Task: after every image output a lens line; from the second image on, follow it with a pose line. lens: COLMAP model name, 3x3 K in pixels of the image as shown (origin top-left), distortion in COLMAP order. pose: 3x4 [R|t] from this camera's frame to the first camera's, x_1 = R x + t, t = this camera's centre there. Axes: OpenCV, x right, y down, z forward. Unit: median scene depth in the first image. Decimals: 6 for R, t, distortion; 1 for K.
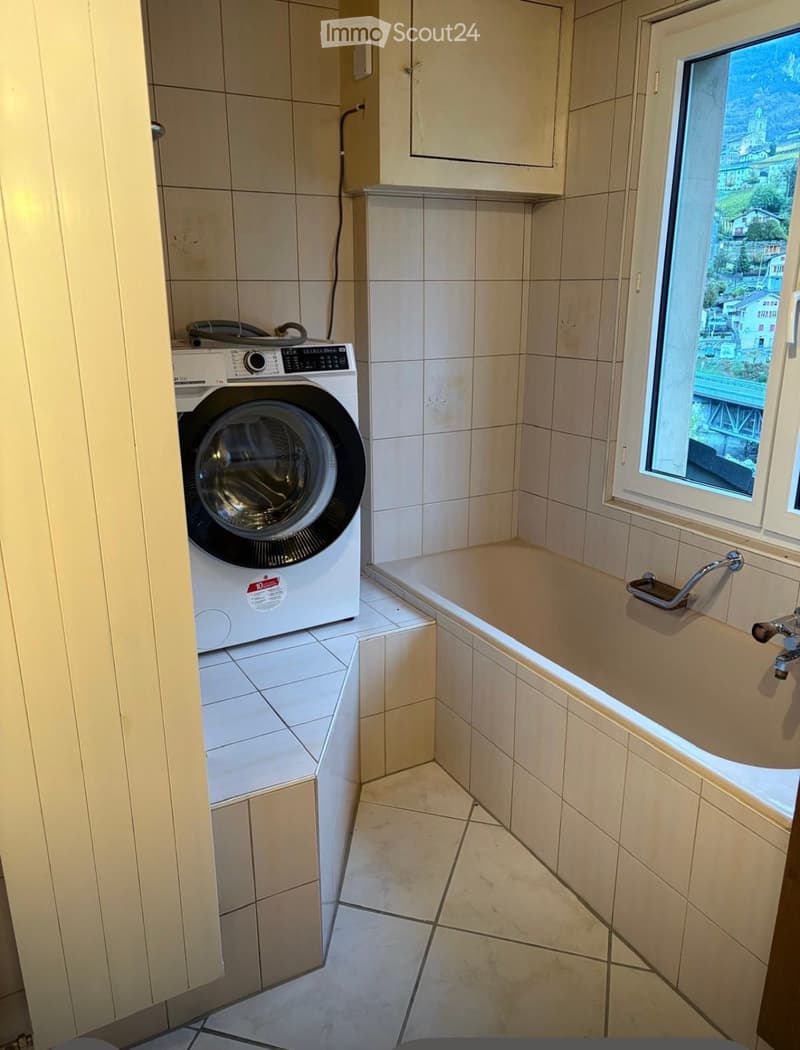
lens RADIAL K [[801.7, 0, 400.6], [0, 801.7, 539.4], [0, 0, 1]] dist [-0.005158, -0.003521]
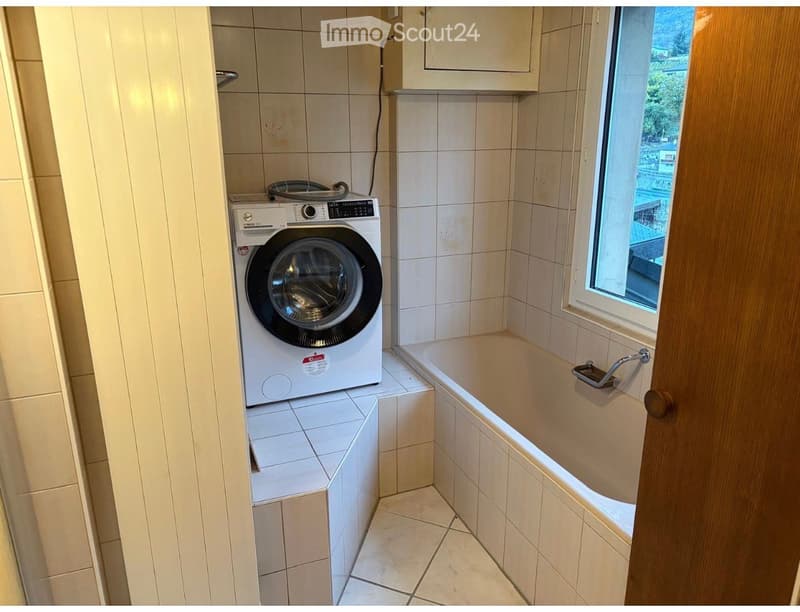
lens RADIAL K [[610.8, 0, 411.2], [0, 610.8, 306.6], [0, 0, 1]] dist [-0.005158, -0.003521]
pose [[0.993056, 0.033293, -0.112834, 0.125000], [-0.034837, 0.999324, -0.011740, -0.031075], [0.112366, 0.015589, 0.993545, -0.101910]]
